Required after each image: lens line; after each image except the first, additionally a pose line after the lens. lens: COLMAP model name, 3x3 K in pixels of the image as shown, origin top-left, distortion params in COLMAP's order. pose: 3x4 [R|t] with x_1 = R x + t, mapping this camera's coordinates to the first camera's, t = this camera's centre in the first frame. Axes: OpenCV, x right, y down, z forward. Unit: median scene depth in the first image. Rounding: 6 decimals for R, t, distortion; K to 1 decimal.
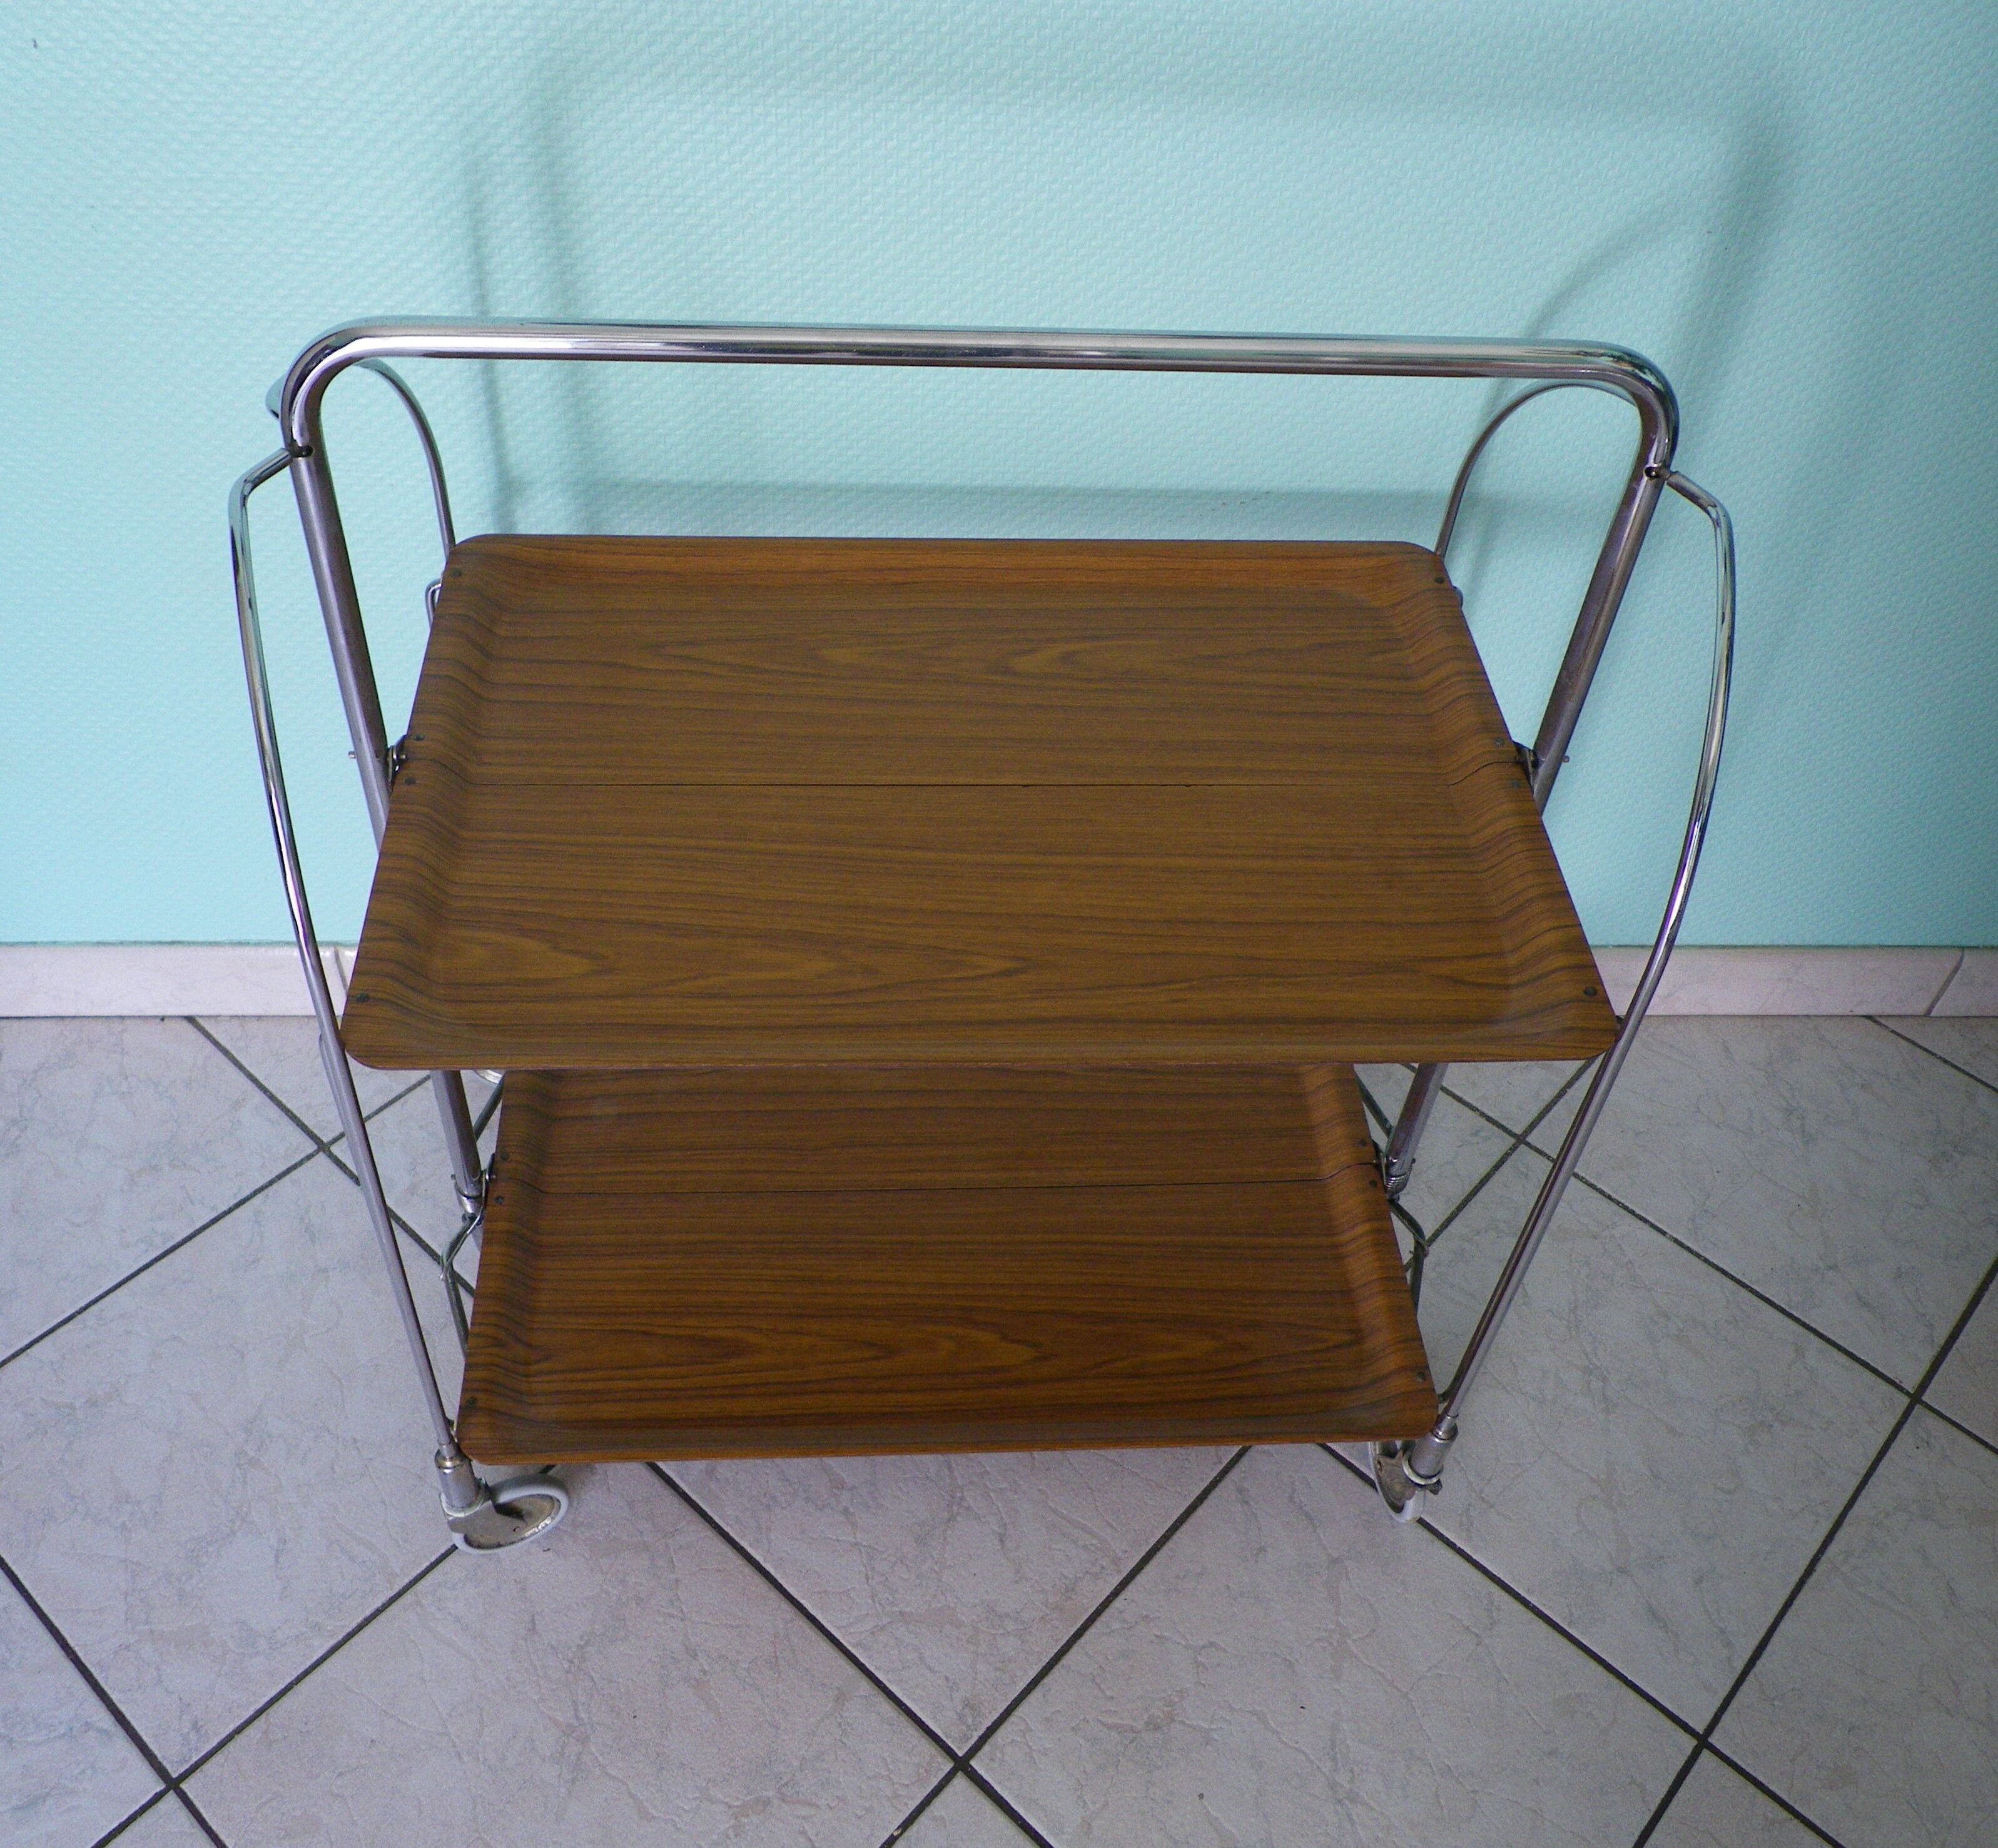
lens RADIAL K [[1889.8, 0, 974.9], [0, 1889.8, 901.4], [0, 0, 1]] dist [-0.010027, 0.000000]
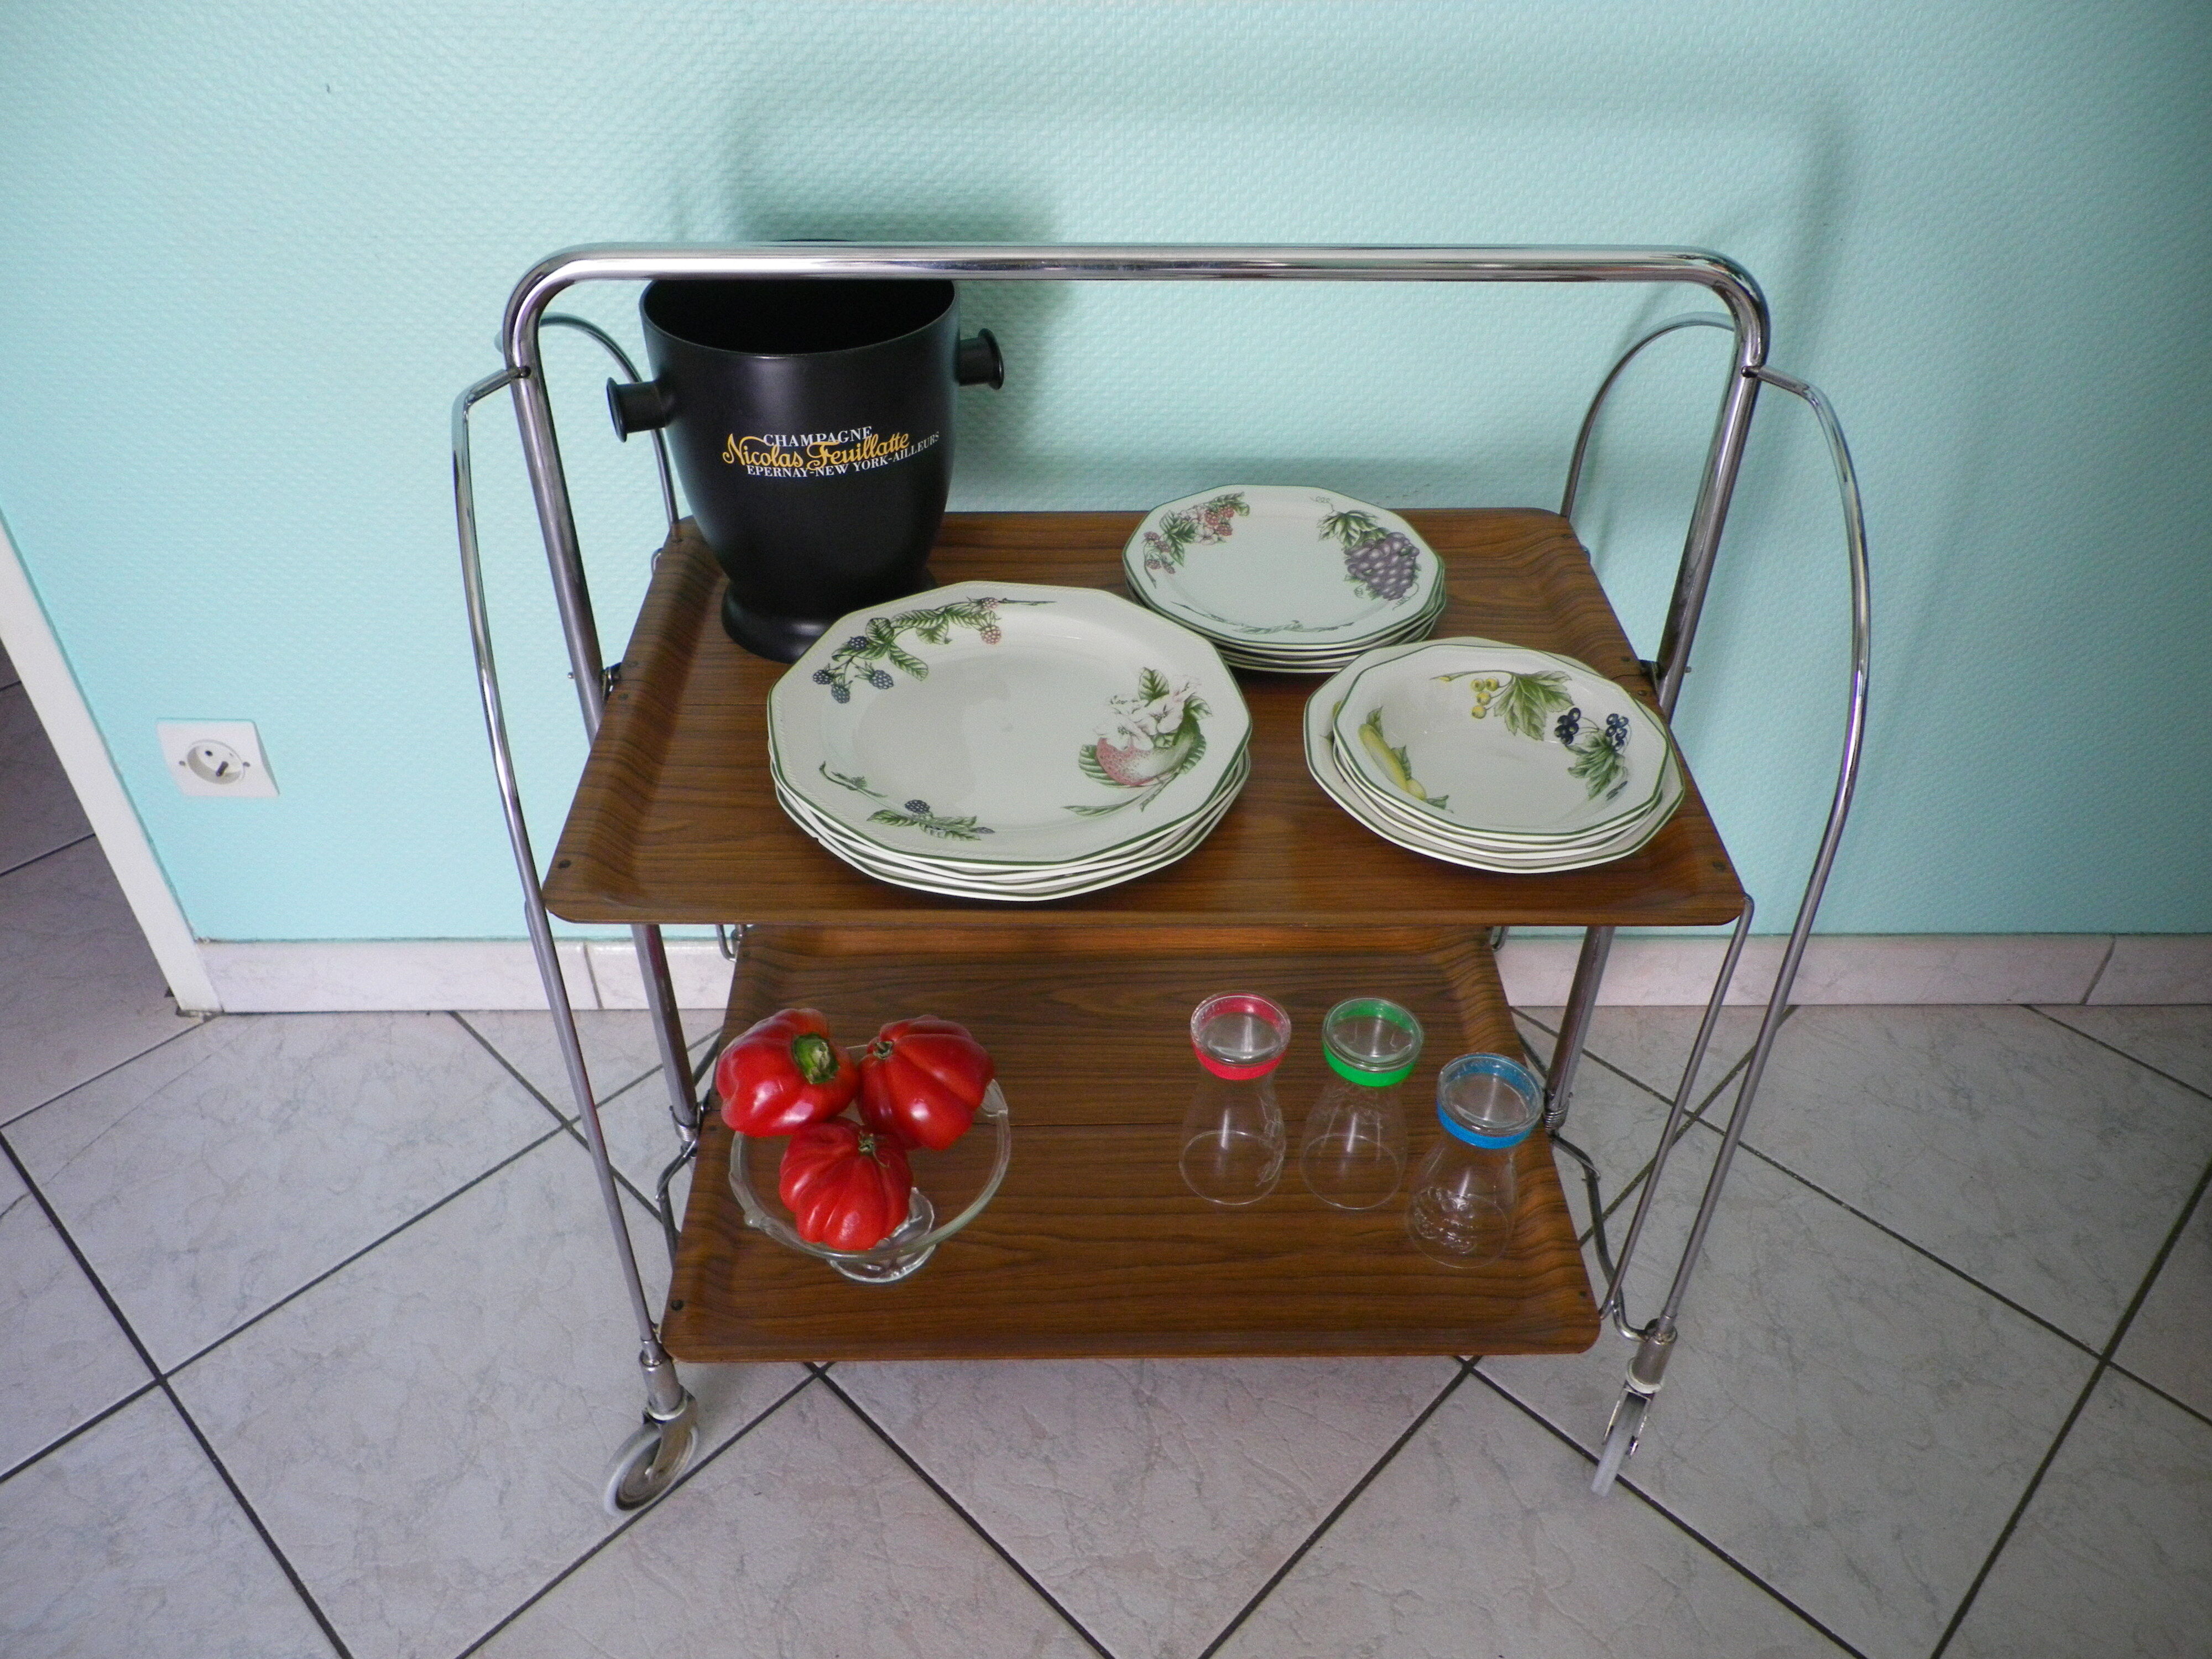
lens RADIAL K [[1674.5, 0, 1105.4], [0, 1674.5, 821.6], [0, 0, 1]] dist [-0.014039, 0.011651]
pose [[0.998658, -0.014555, -0.049710, 0.014192], [0.008248, 0.992148, -0.124797, 0.093435], [0.051137, 0.124220, 0.990936, 0.056003]]
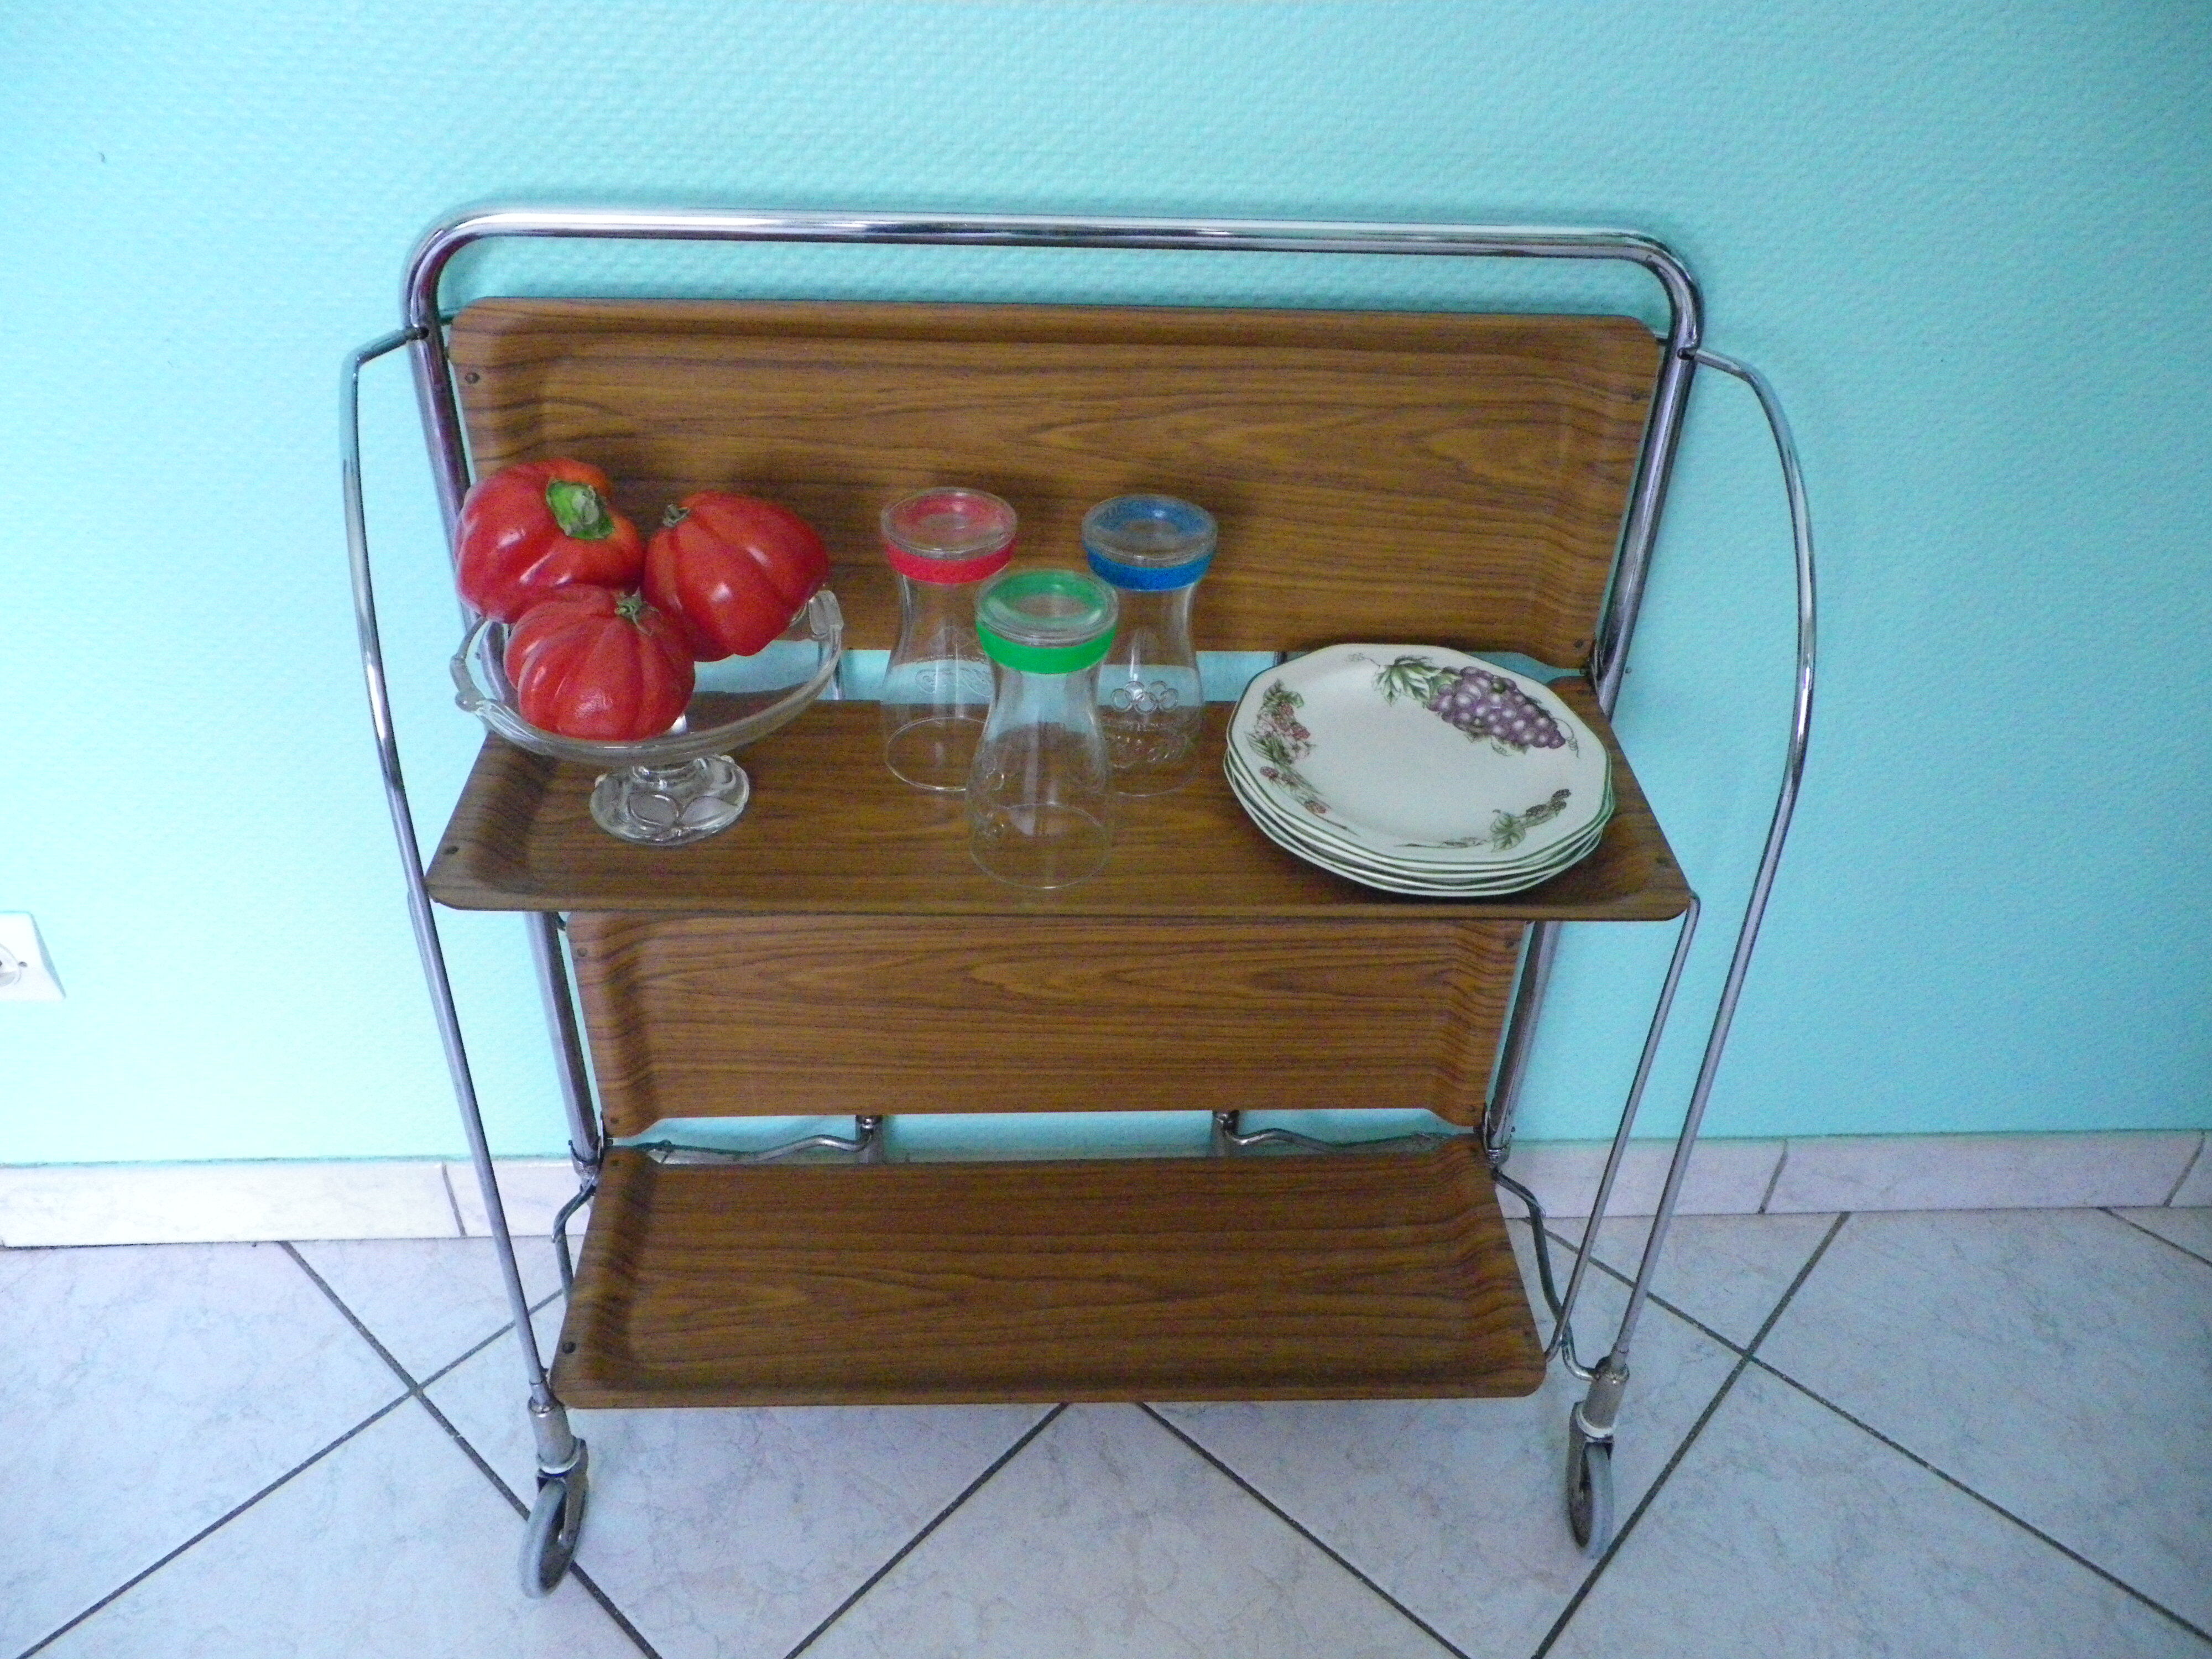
lens RADIAL K [[1674.5, 0, 1104.5], [0, 1674.5, 820.1], [0, 0, 1]] dist [-0.014039, 0.011651]
pose [[0.999806, -0.019134, -0.004685, -0.011322], [0.018029, 0.984608, -0.173844, 0.009163], [0.007940, 0.173726, 0.984762, 0.205076]]
